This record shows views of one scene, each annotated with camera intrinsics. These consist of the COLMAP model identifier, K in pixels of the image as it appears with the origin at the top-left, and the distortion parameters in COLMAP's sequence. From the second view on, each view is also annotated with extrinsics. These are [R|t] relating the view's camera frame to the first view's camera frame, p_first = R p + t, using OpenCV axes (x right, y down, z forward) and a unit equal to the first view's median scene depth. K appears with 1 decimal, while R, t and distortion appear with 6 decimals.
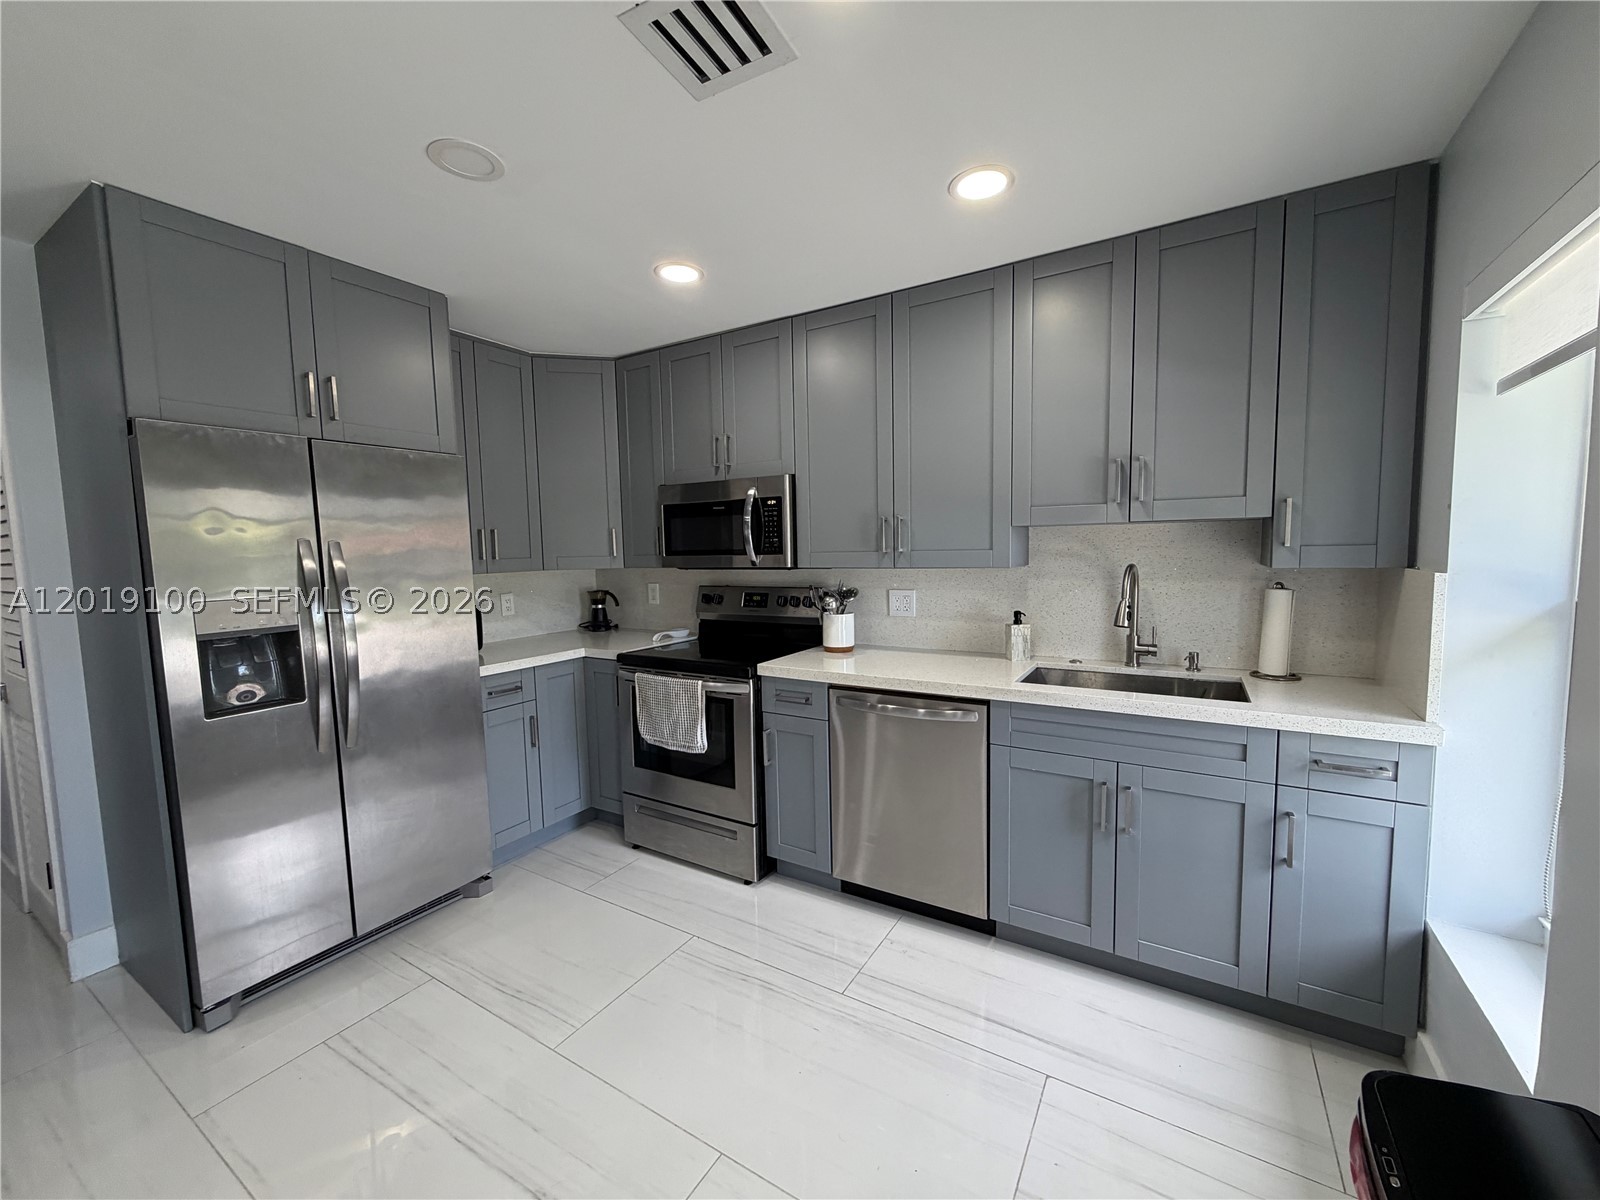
lens RADIAL K [[638.8, 0, 800.4], [0, 638.8, 600.6], [0, 0, 1]] dist [-0.001953, 0.000087]
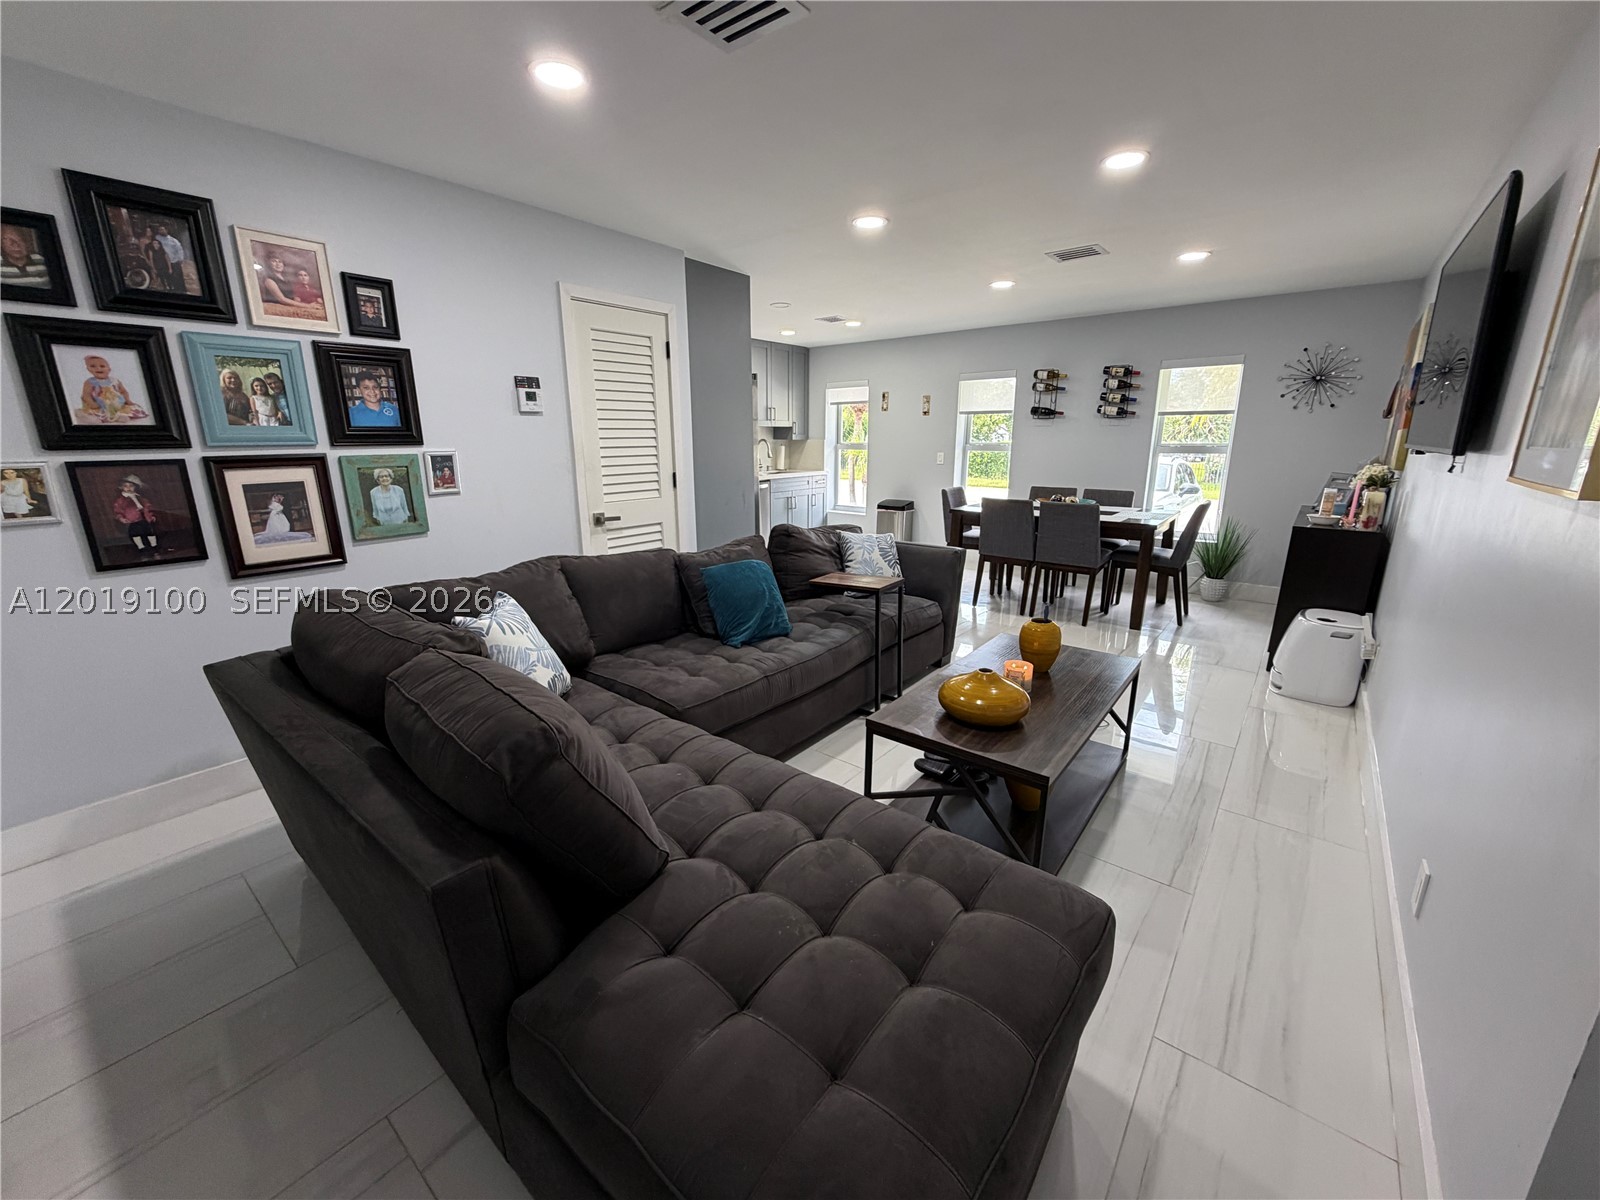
lens RADIAL K [[638.8, 0, 799.3], [0, 638.8, 601.9], [0, 0, 1]] dist [-0.001953, 0.000087]
pose [[0.125659, -0.231374, 0.964715, -2.512345], [0.080477, 0.971596, 0.222542, 0.037786], [-0.988804, 0.049673, 0.140710, 0.329939]]
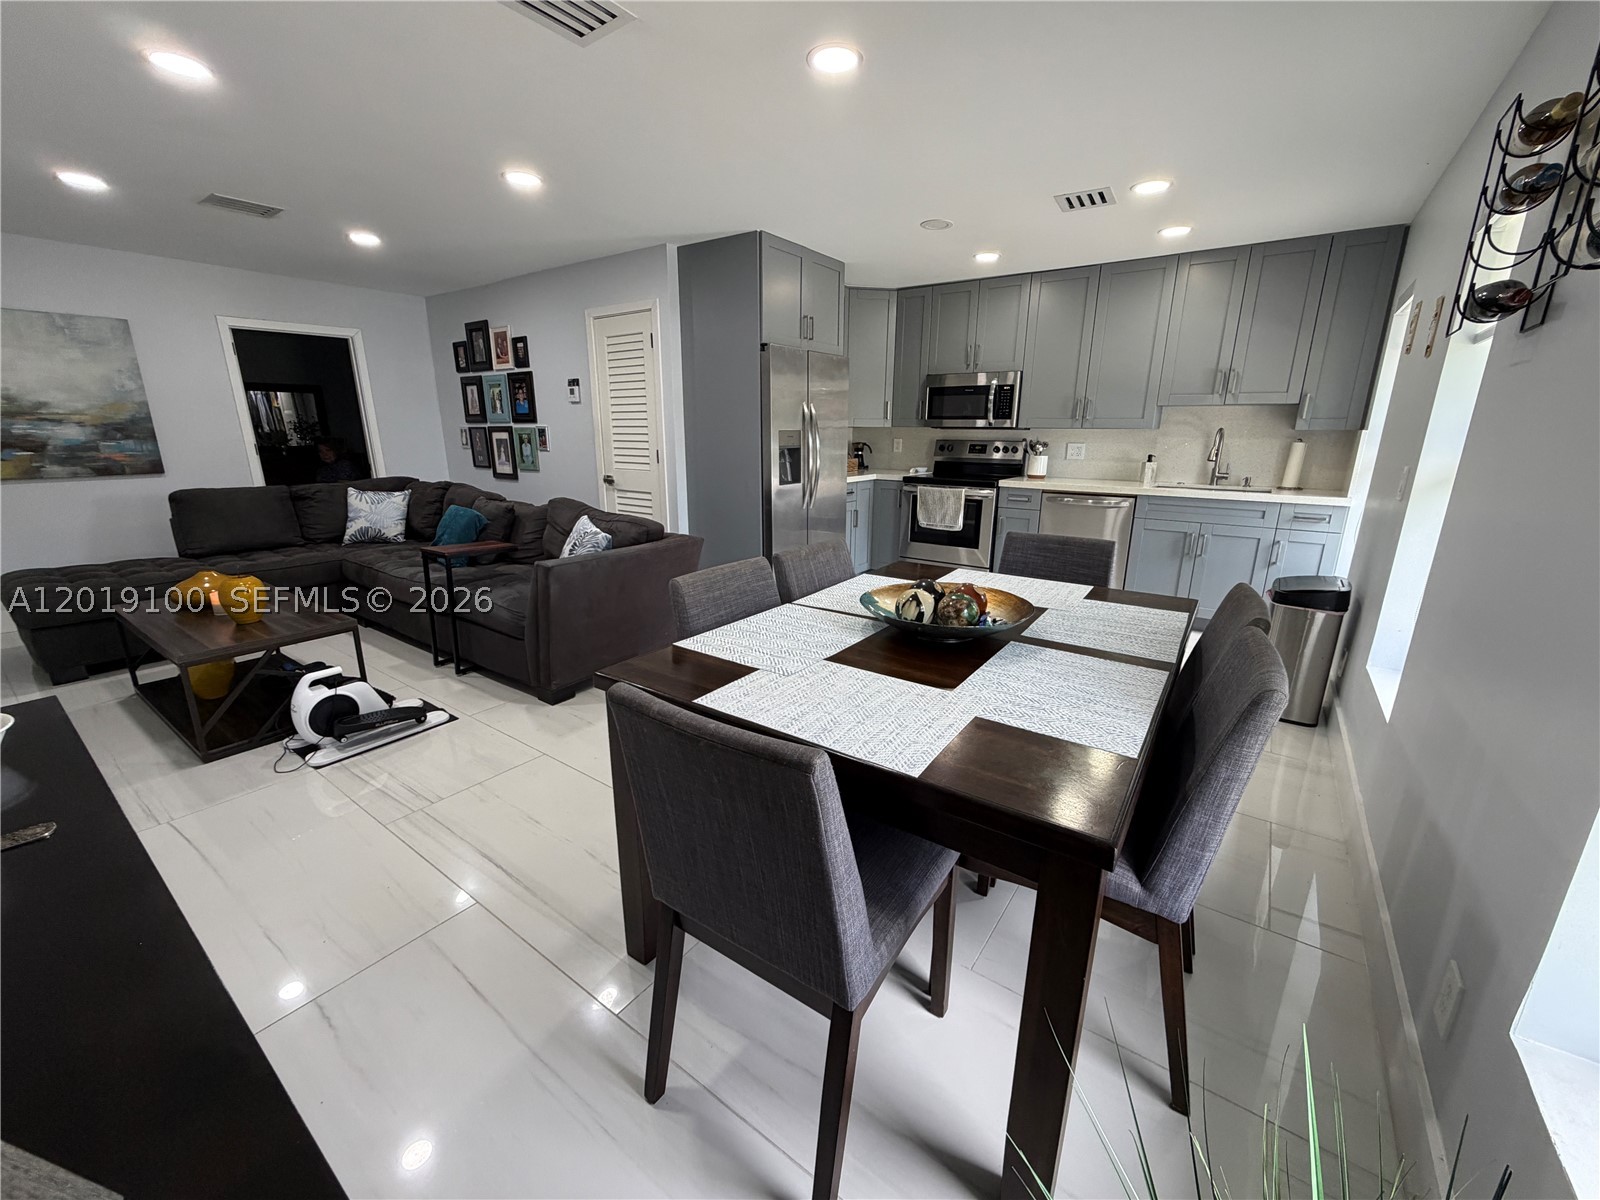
lens RADIAL K [[638.8, 0, 797.6], [0, 638.8, 602.2], [0, 0, 1]] dist [-0.001953, 0.000087]
pose [[0.996215, 0.048410, -0.072193, -0.490288], [-0.034515, 0.982581, 0.182602, 0.128257], [0.079775, -0.179419, 0.980533, -0.899144]]
